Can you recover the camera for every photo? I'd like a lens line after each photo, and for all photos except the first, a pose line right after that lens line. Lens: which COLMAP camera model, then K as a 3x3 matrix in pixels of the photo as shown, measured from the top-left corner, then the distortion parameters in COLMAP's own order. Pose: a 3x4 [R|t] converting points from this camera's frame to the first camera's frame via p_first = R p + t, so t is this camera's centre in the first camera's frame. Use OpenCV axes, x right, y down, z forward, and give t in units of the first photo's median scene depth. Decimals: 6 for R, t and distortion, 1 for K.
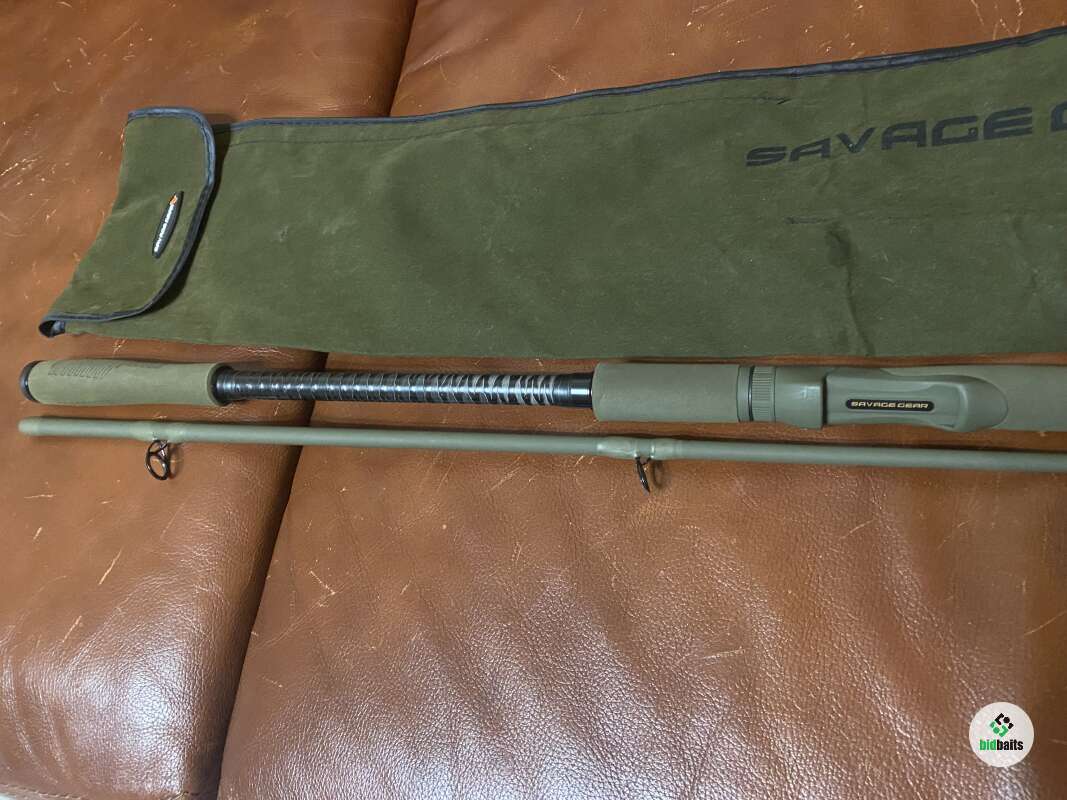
lens RADIAL K [[806.7, 0, 533.4], [0, 806.7, 400.7], [0, 0, 1]] dist [0.046947, 0.010976]
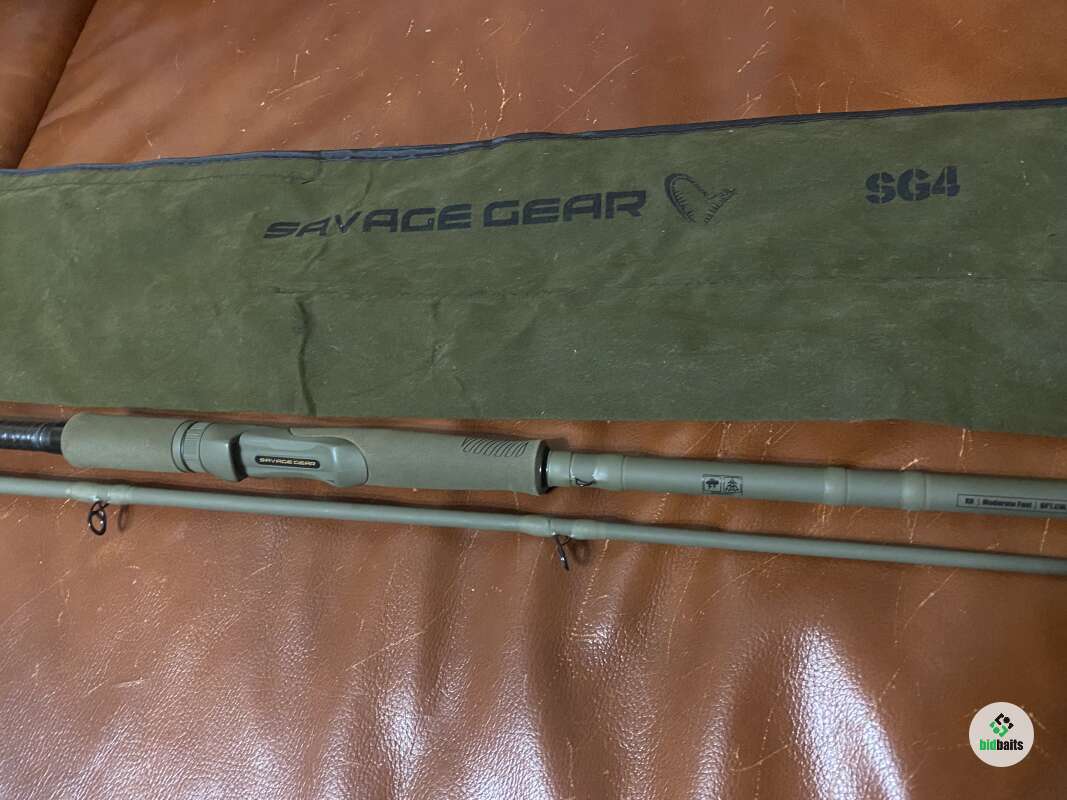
lens RADIAL K [[806.7, 0, 533.5], [0, 806.7, 398.1], [0, 0, 1]] dist [0.046947, 0.010976]
pose [[0.998937, 0.036226, 0.028517, 0.643806], [-0.035090, 0.998608, -0.039367, -0.043693], [-0.029903, 0.038324, 0.998818, -0.110927]]
